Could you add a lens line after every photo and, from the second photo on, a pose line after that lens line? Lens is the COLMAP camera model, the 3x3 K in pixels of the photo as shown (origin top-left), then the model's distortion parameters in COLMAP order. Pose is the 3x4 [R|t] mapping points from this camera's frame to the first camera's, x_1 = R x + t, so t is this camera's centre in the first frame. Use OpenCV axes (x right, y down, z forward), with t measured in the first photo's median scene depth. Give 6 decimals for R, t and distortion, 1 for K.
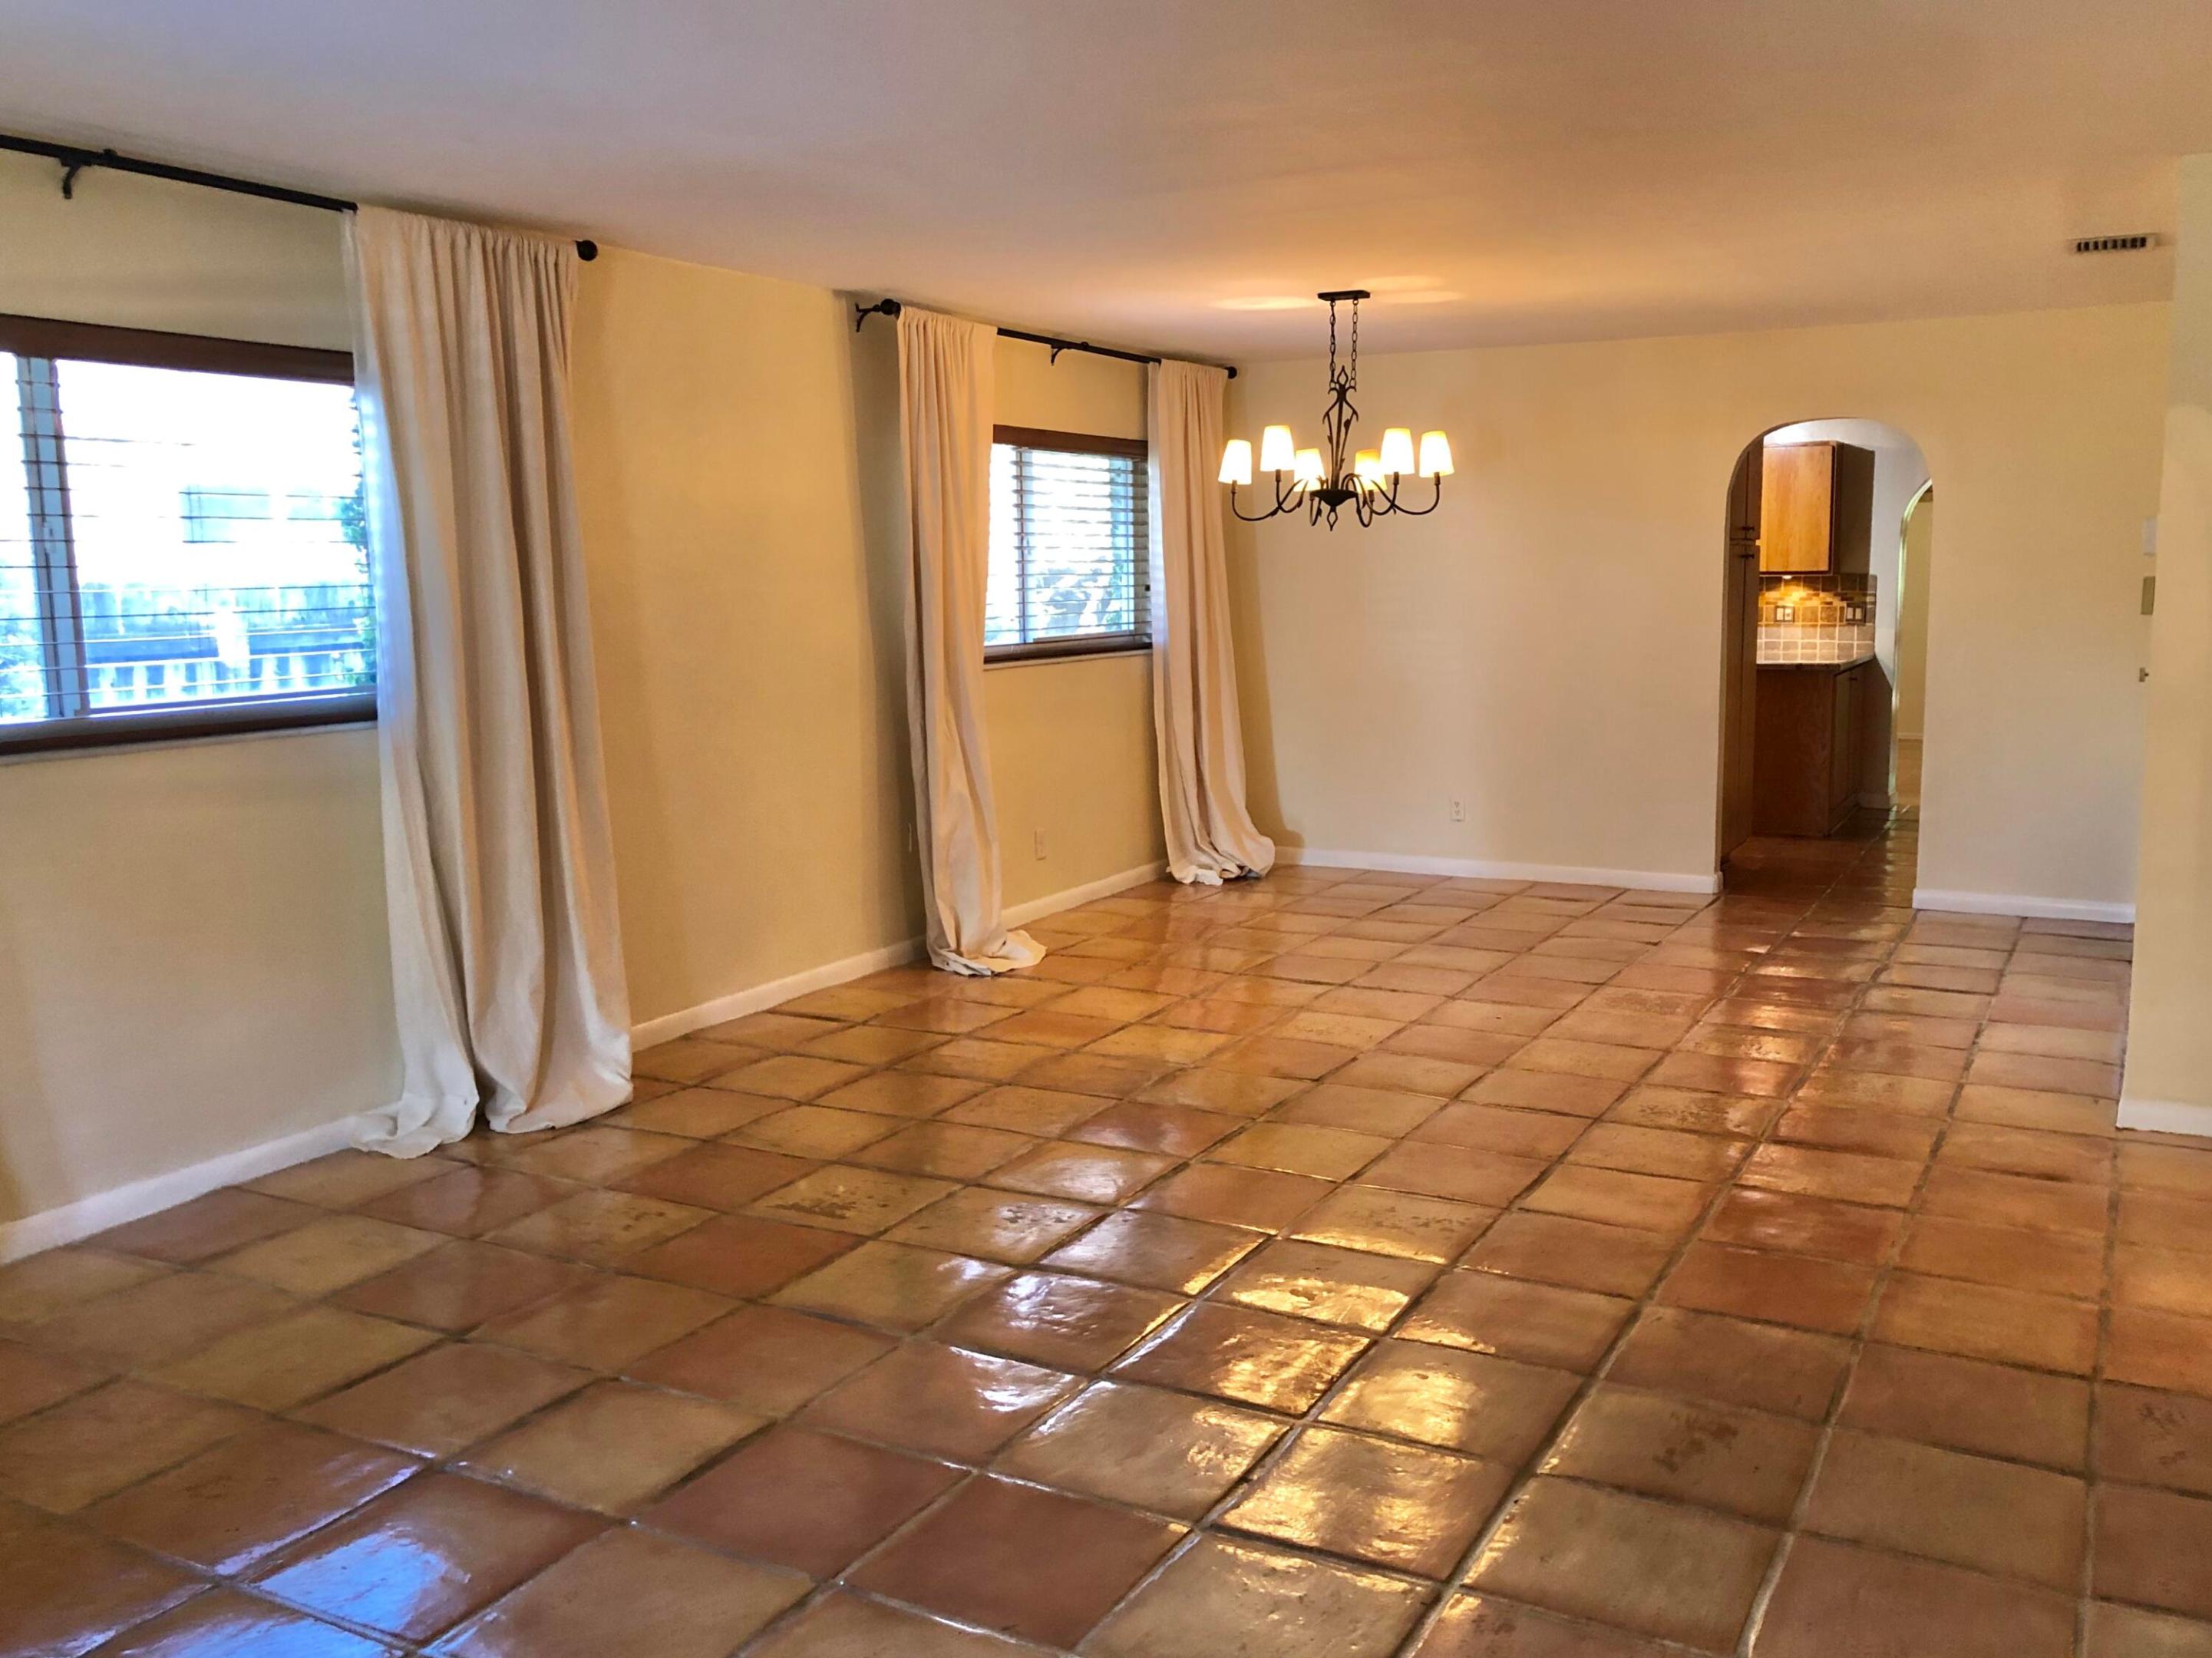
lens RADIAL K [[1813.1, 0, 1098.7], [0, 1813.1, 828.7], [0, 0, 1]] dist [0.037061, -0.038527]
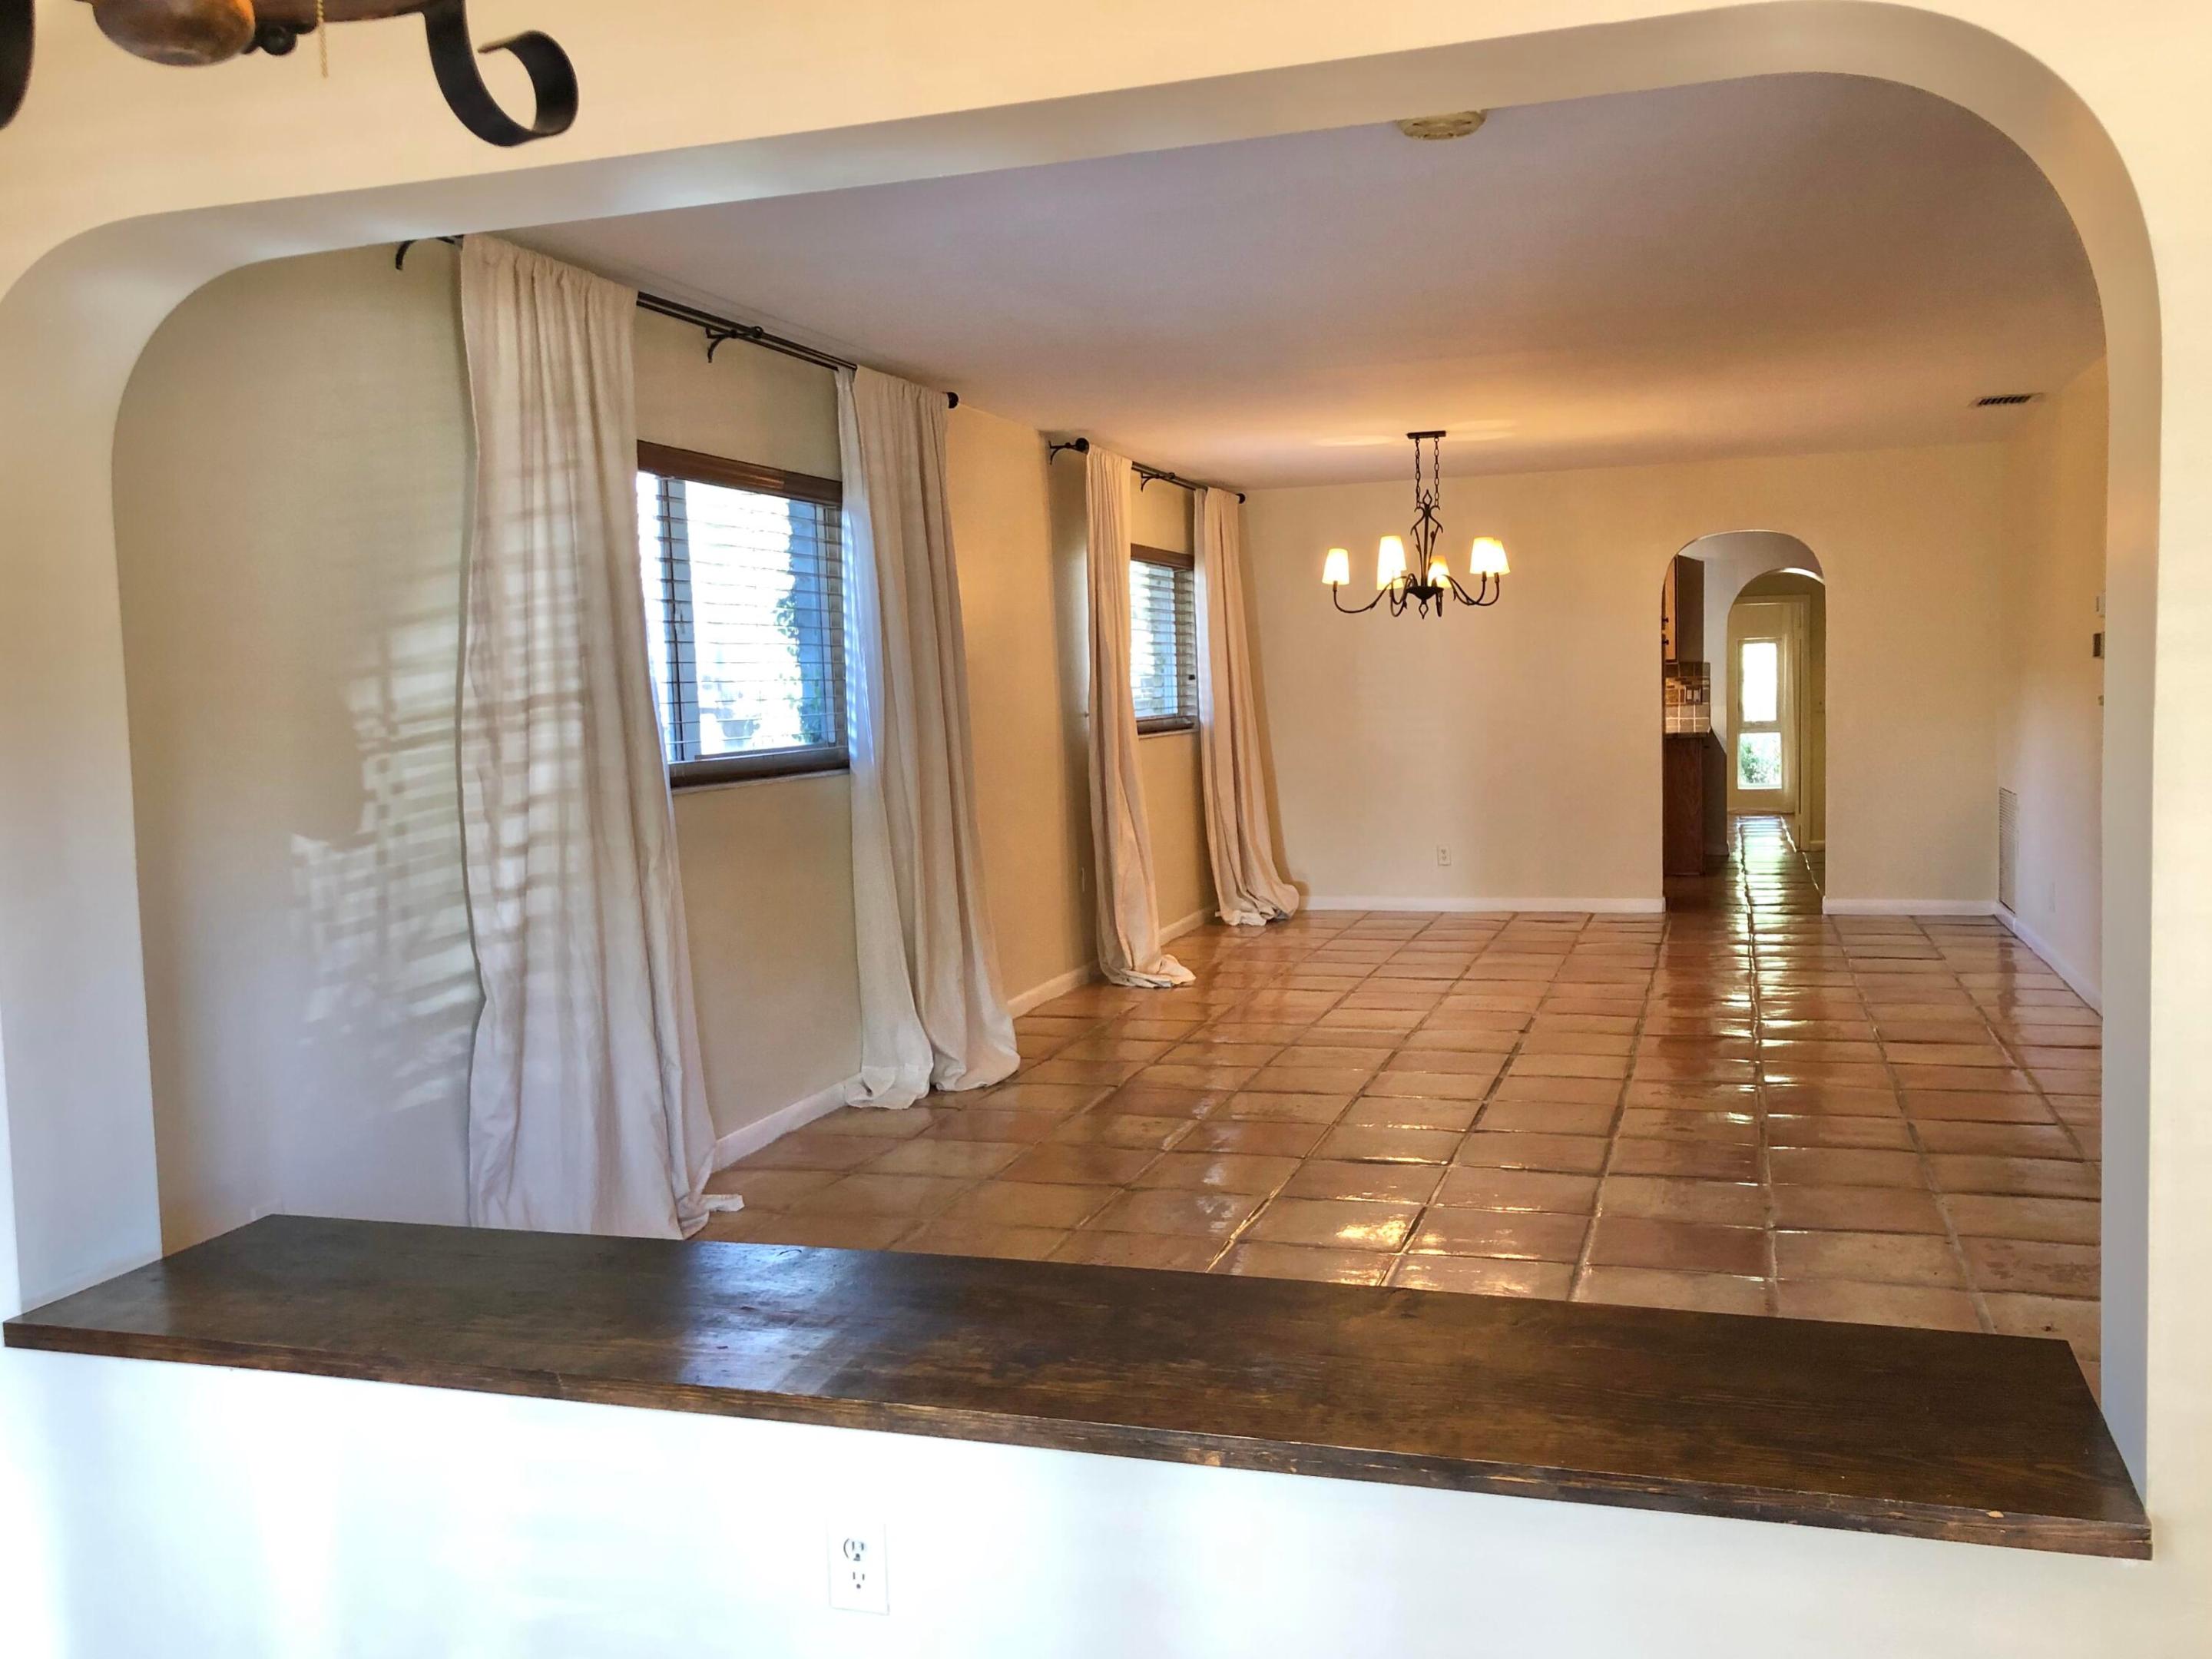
lens RADIAL K [[1813.0, 0, 1061.3], [0, 1813.0, 847.7], [0, 0, 1]] dist [0.037061, -0.038527]
pose [[0.986227, -0.034267, 0.161807, -0.313926], [0.043702, 0.997523, -0.055115, 0.049867], [-0.159517, 0.061428, 0.985282, -0.180437]]
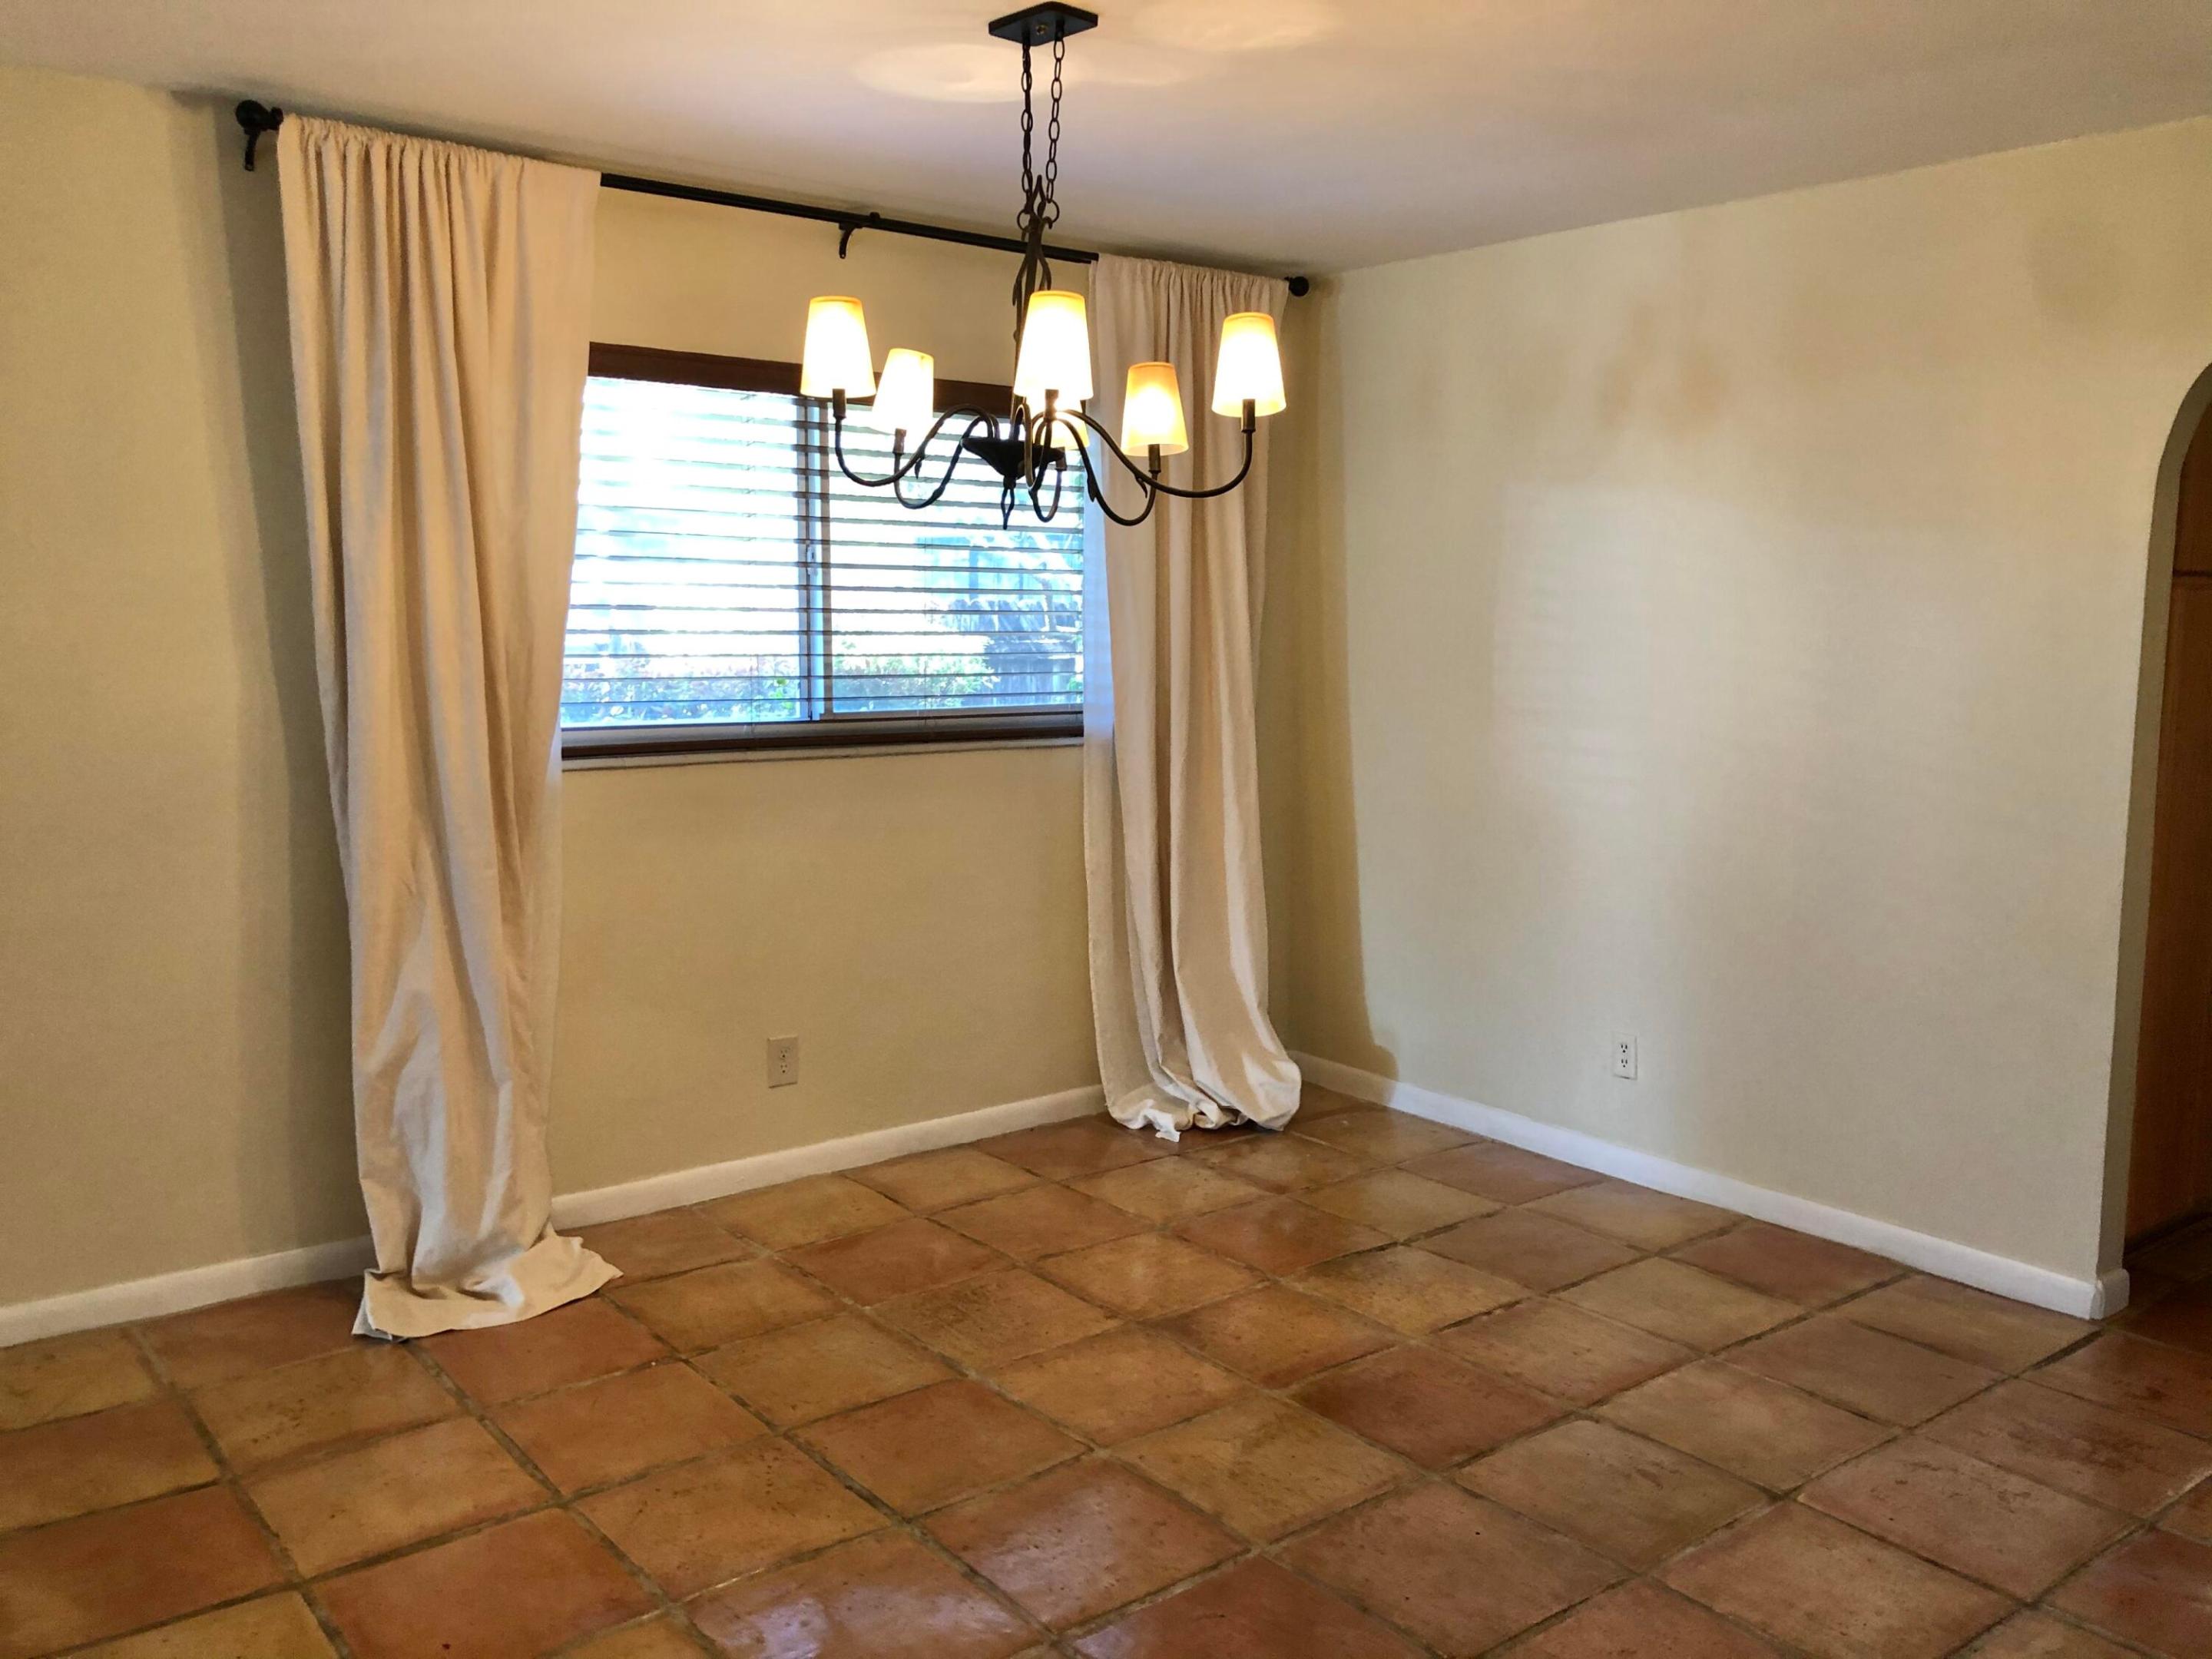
lens RADIAL K [[1813.0, 0, 1096.0], [0, 1813.0, 828.9], [0, 0, 1]] dist [0.037061, -0.038527]
pose [[0.925670, 0.068700, -0.372043, 0.317994], [-0.074835, 0.997194, -0.002059, -0.083609], [0.370857, 0.029748, 0.928213, 0.546766]]
